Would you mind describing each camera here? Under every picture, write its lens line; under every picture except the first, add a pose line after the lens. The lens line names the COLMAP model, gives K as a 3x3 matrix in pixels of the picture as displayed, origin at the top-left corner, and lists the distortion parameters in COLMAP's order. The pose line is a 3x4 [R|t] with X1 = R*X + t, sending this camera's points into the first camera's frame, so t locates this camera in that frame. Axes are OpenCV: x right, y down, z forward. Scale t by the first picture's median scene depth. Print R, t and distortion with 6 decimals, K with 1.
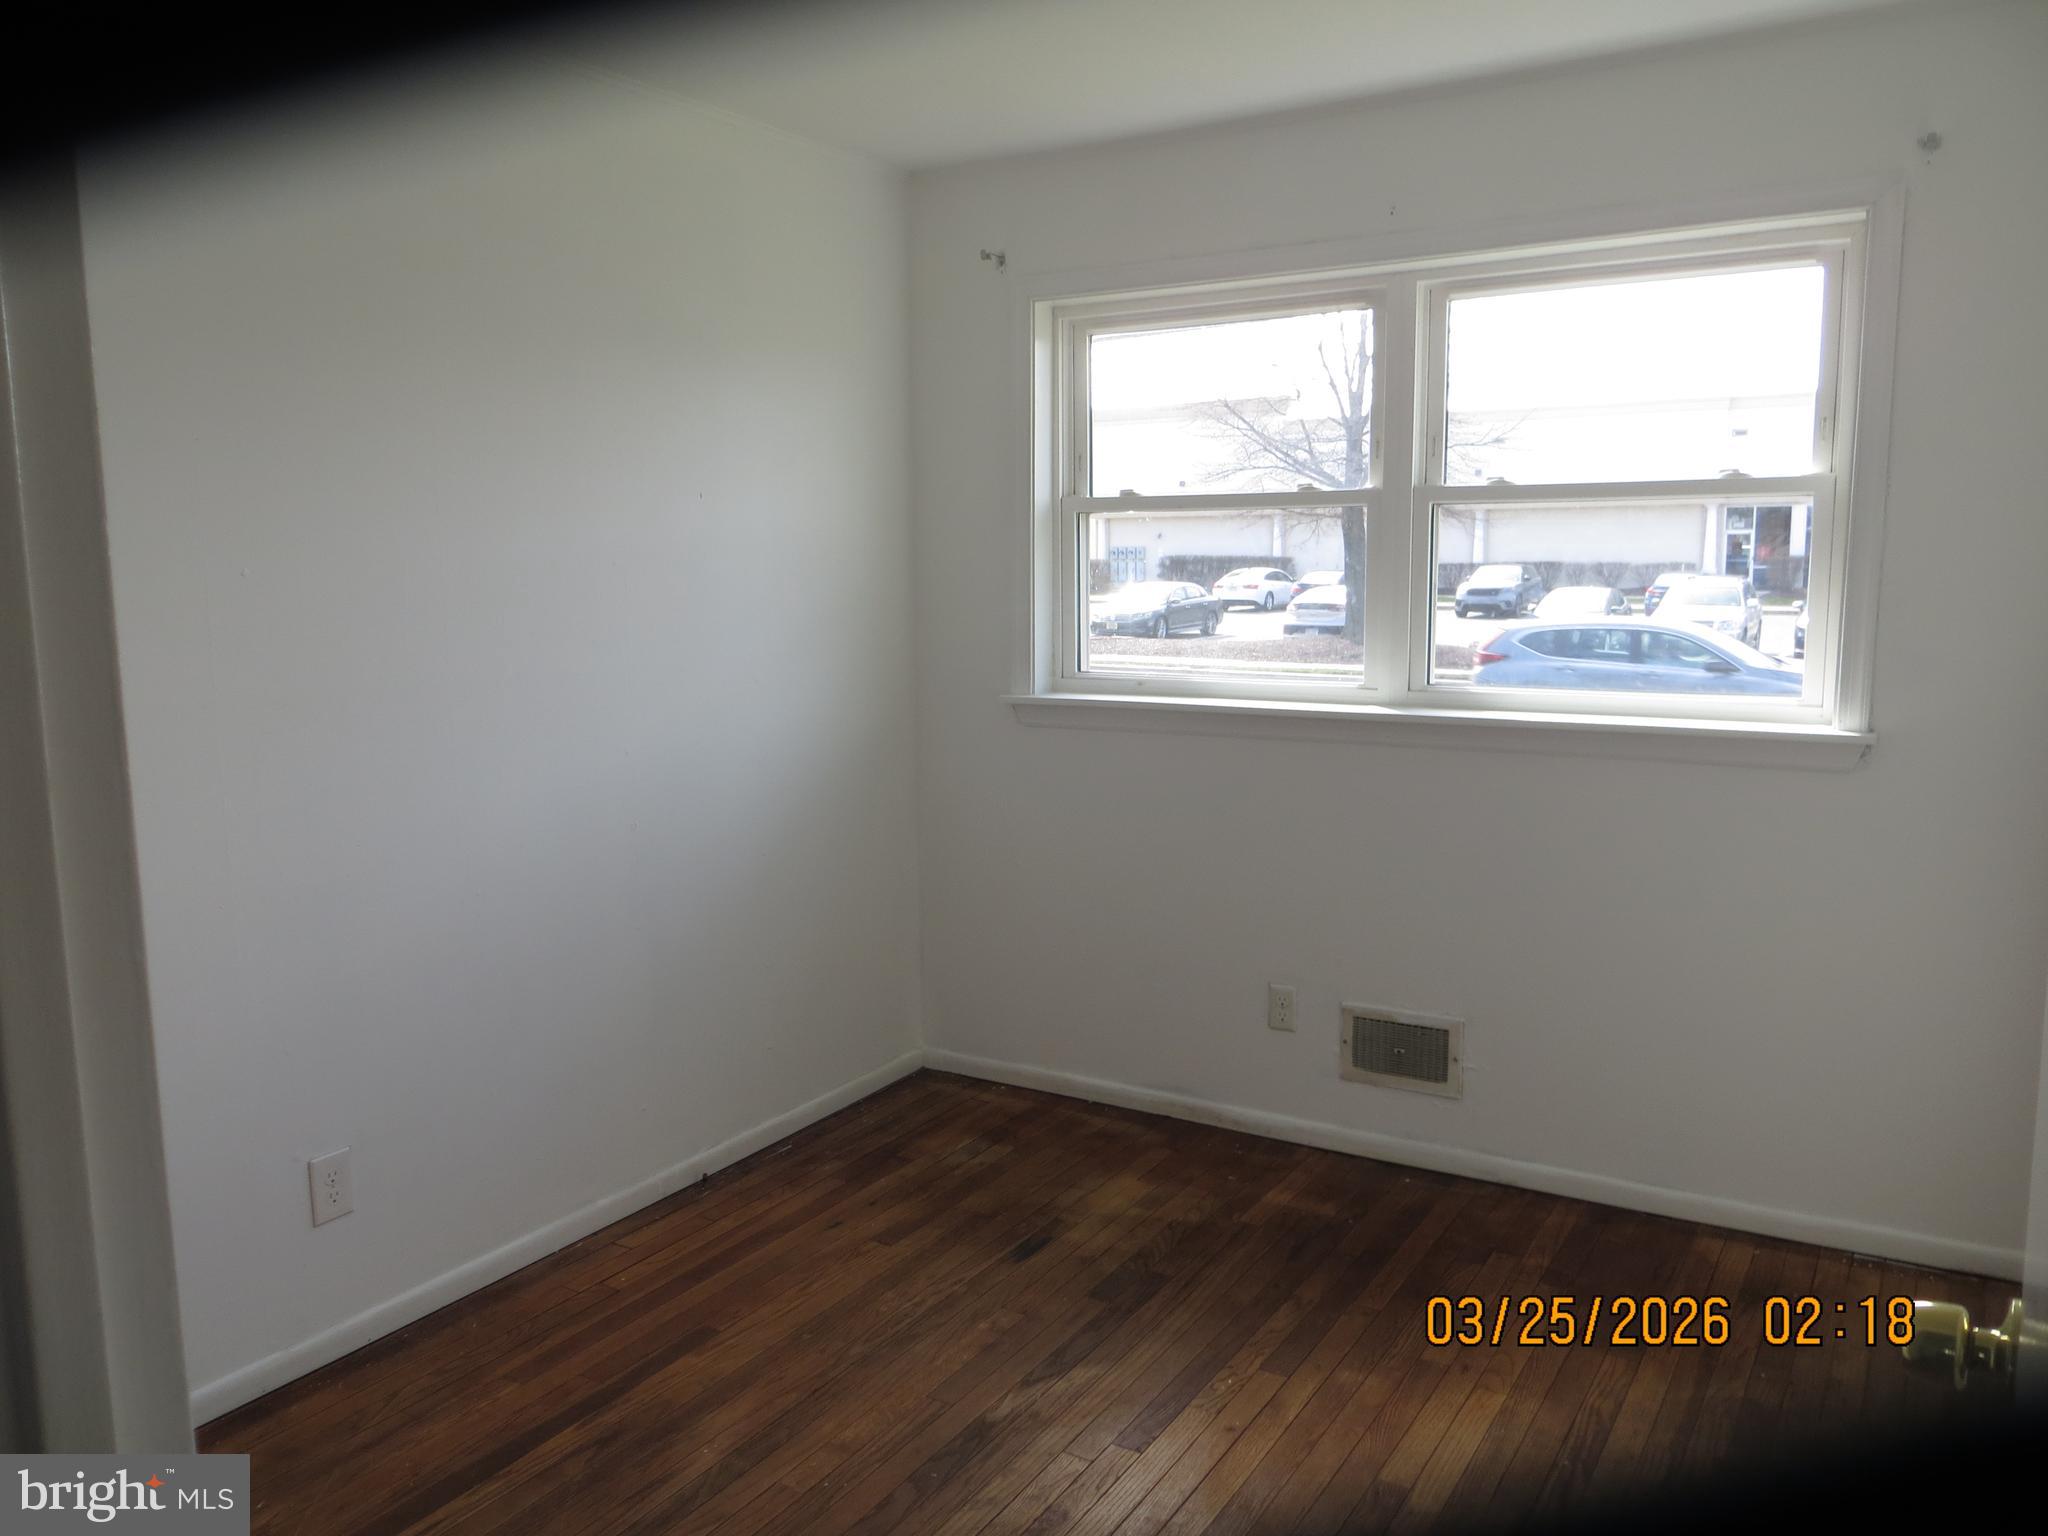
lens RADIAL K [[1528.1, 0, 1024.0], [0, 1528.1, 768.0], [0, 0, 1]] dist [-0.027309, -0.002892]
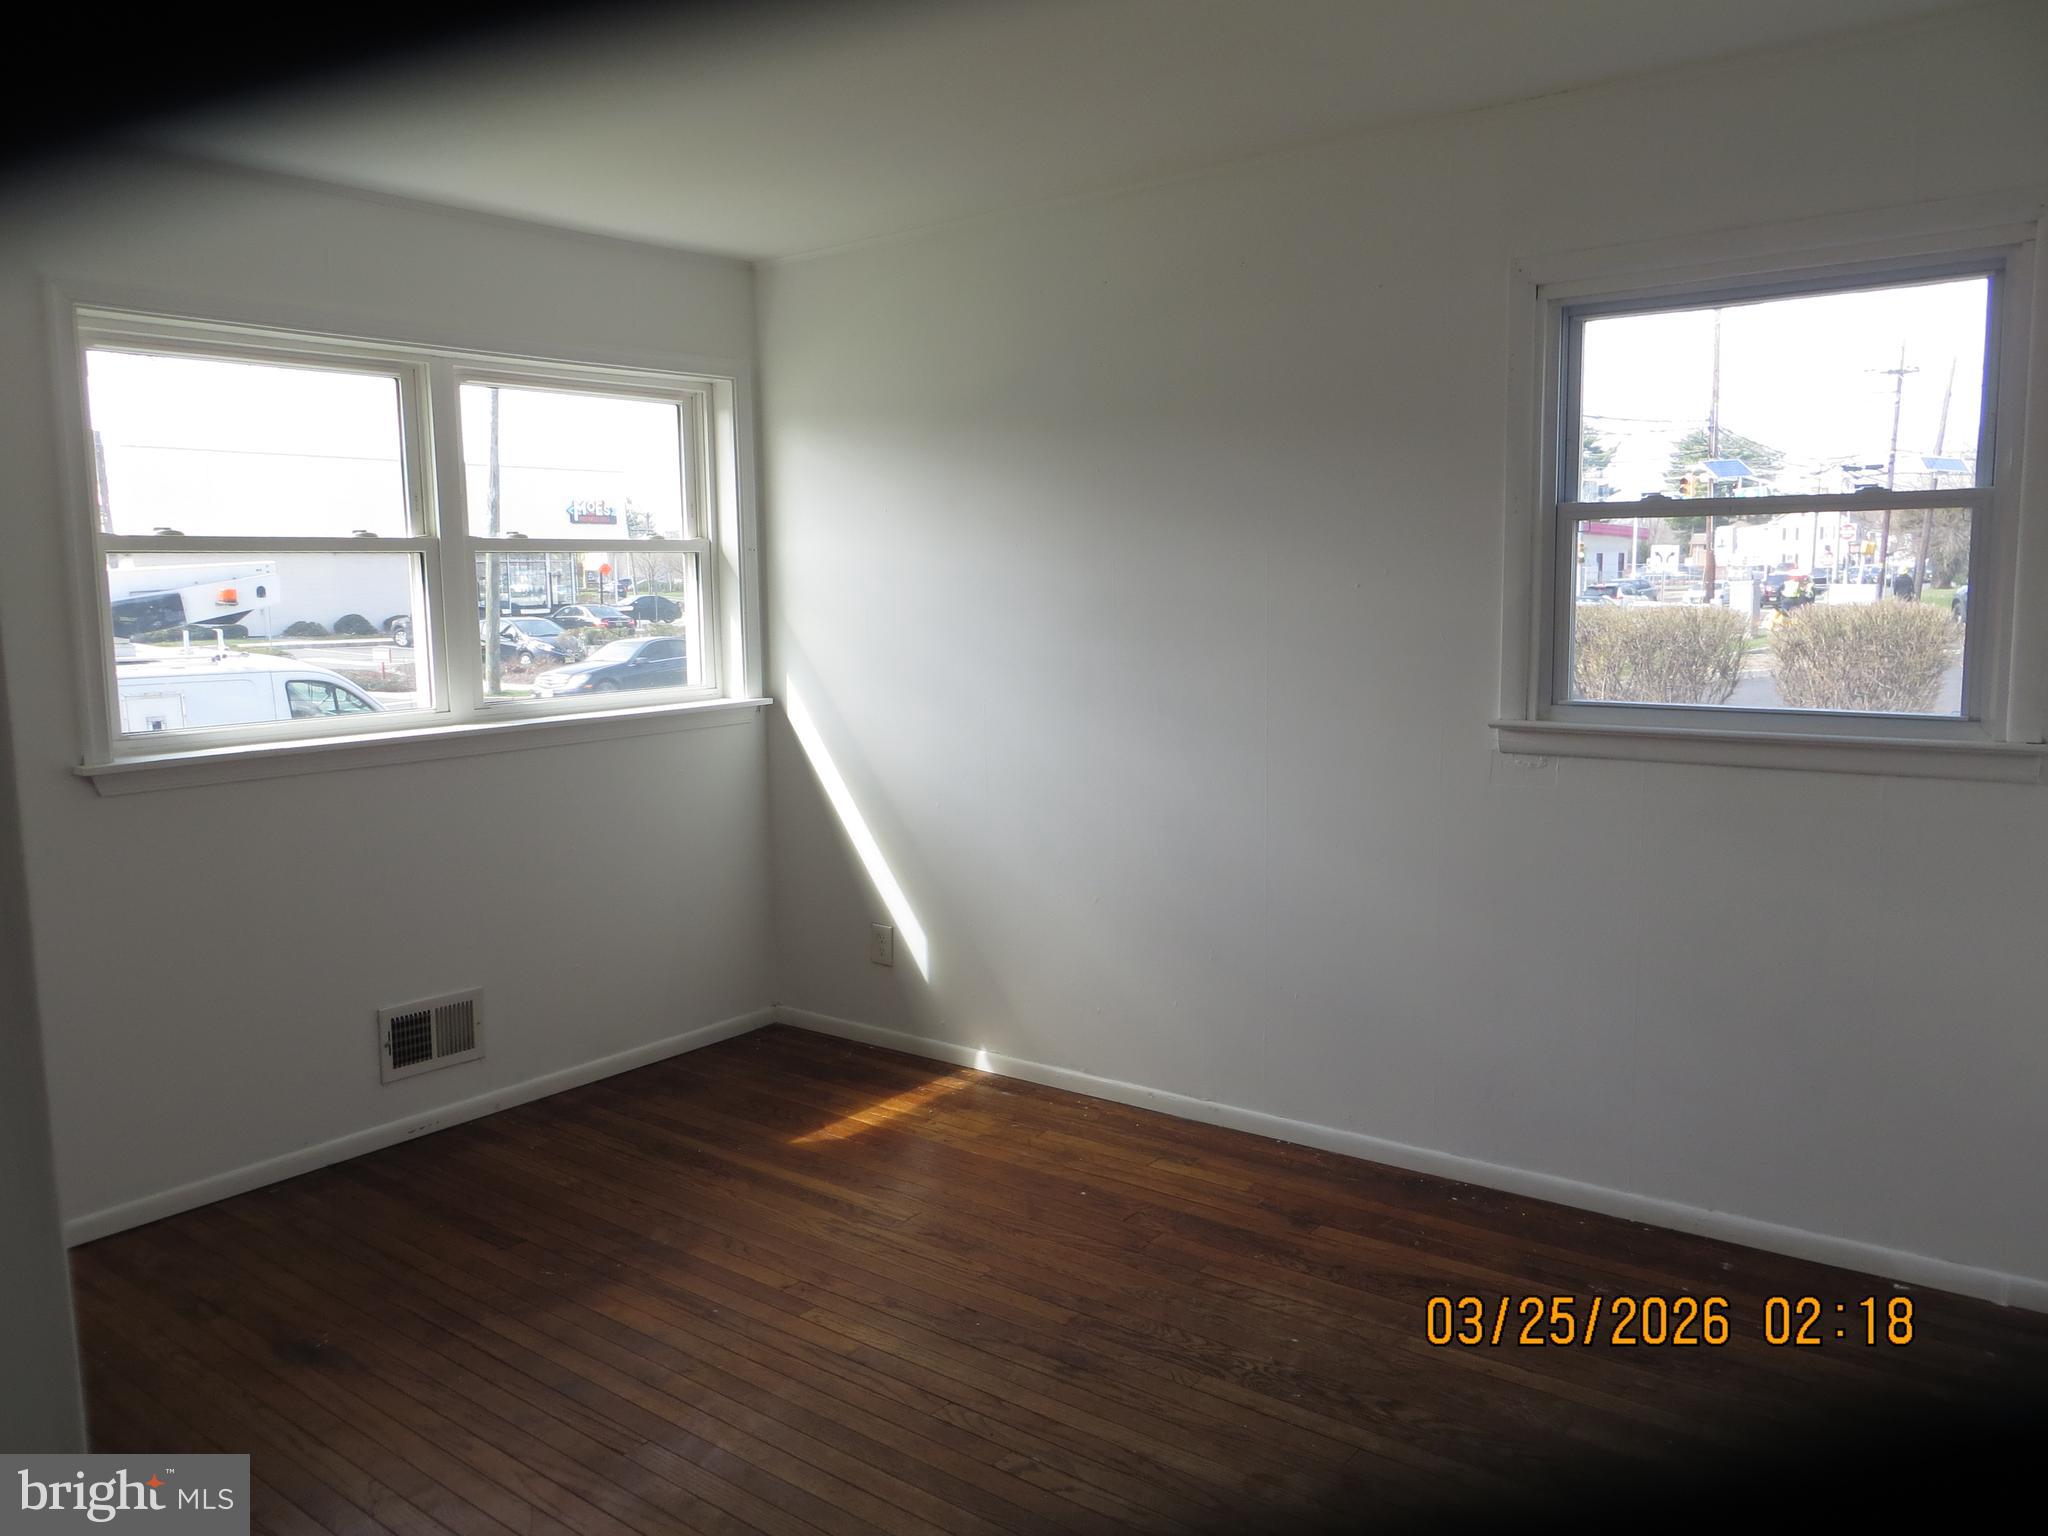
lens RADIAL K [[1528.1, 0, 1024.0], [0, 1528.1, 768.0], [0, 0, 1]] dist [-0.027309, -0.002892]
pose [[0.102170, -0.112463, 0.988389, -0.816045], [0.157501, 0.982885, 0.095556, -0.048009], [-0.982219, 0.145910, 0.118134, 0.420755]]
